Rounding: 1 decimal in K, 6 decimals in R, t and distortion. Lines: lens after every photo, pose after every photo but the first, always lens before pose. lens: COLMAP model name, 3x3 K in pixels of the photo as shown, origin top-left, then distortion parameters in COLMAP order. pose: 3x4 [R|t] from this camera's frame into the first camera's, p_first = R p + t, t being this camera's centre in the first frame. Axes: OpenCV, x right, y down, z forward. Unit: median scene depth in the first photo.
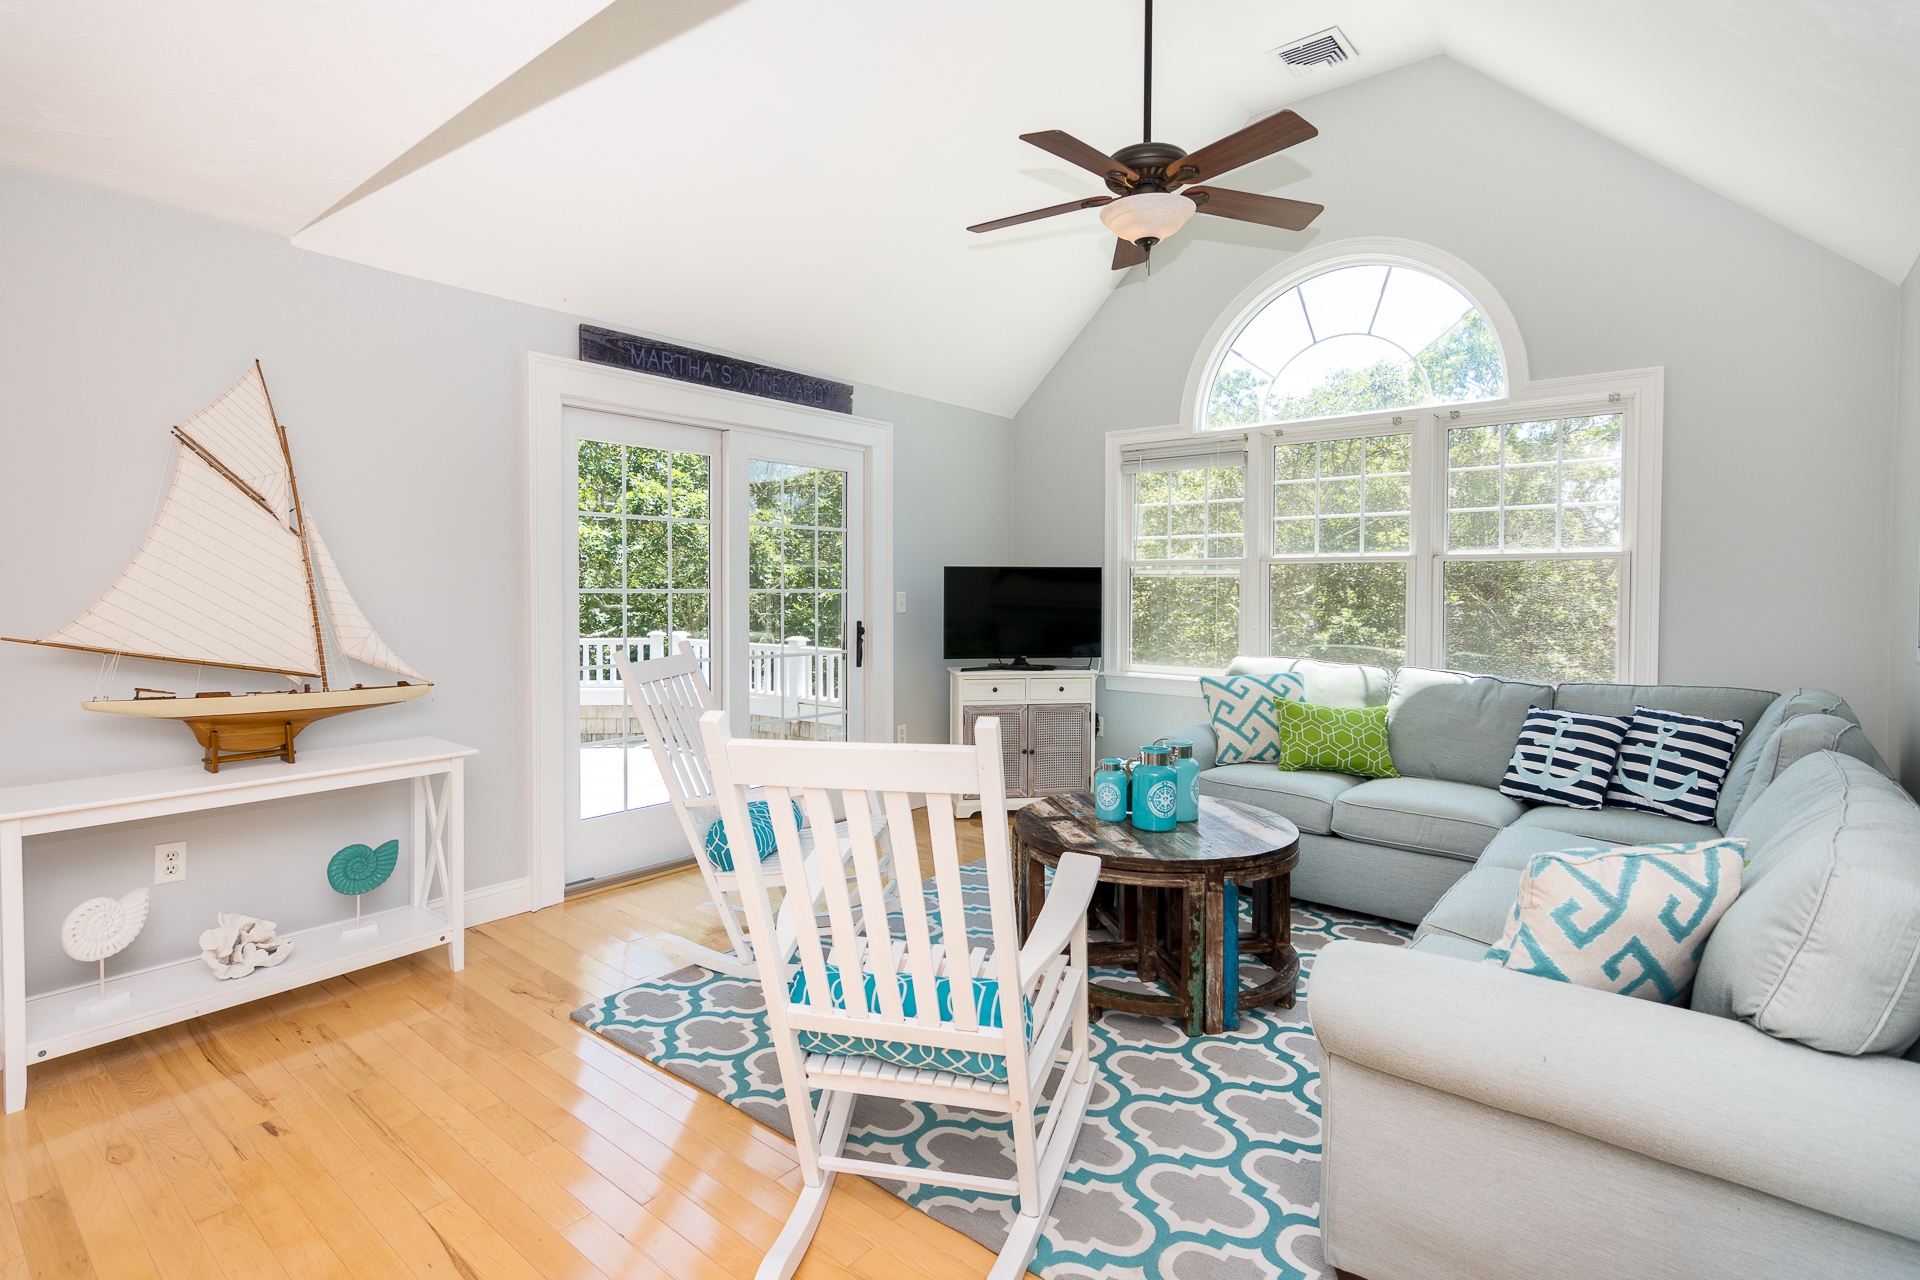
lens RADIAL K [[931.4, 0, 960.0], [0, 931.4, 640.0], [0, 0, 1]] dist [0.002526, 0.000450]
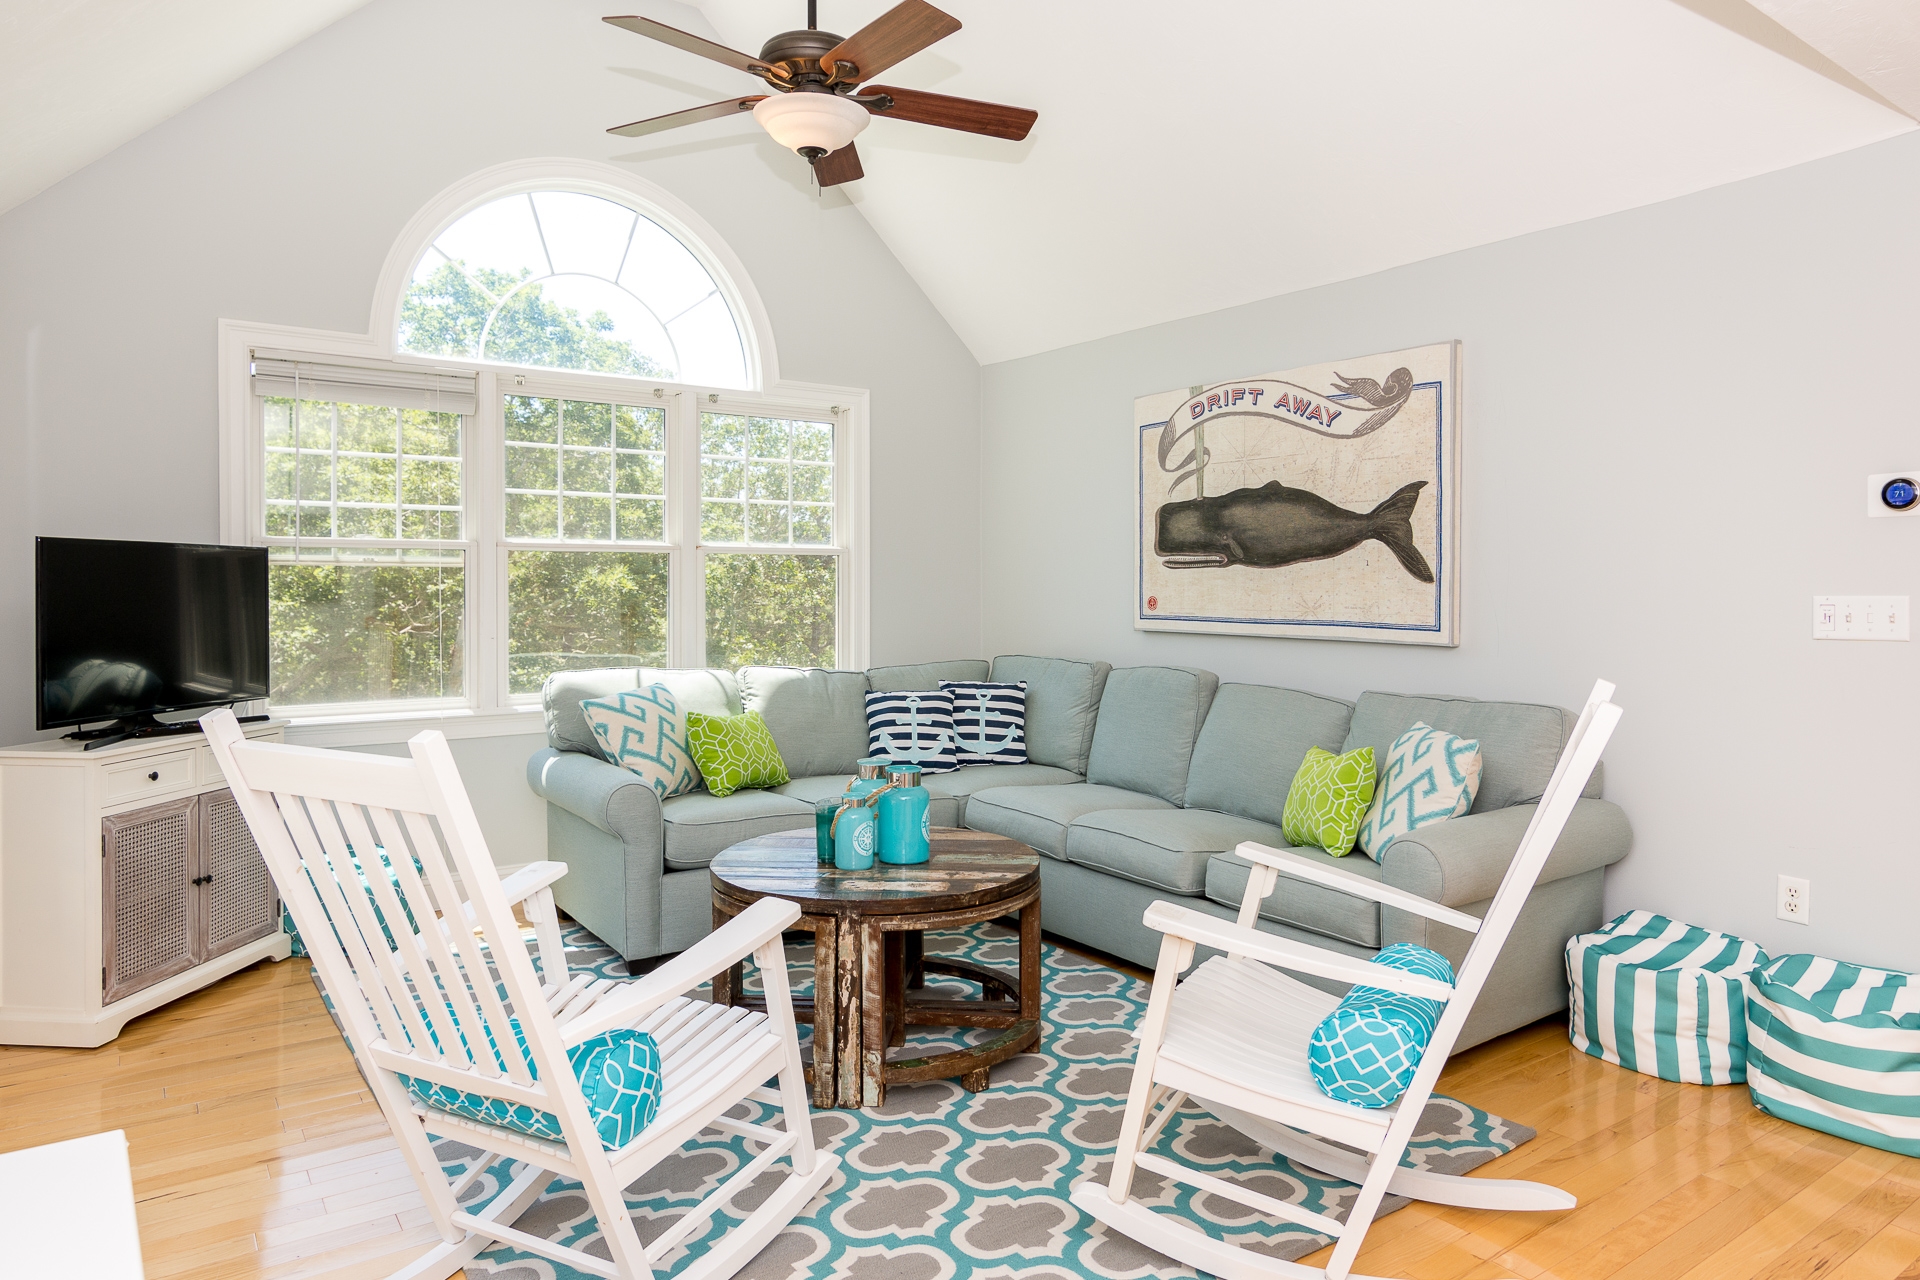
lens RADIAL K [[1152.5, 0, 960.0], [0, 1152.5, 640.0], [0, 0, 1]] dist [0.002002, 0.000572]
pose [[0.284119, -0.046964, 0.957638, -0.688195], [0.058212, 0.997802, 0.031663, -0.026768], [-0.957020, 0.046750, 0.286228, 0.567393]]
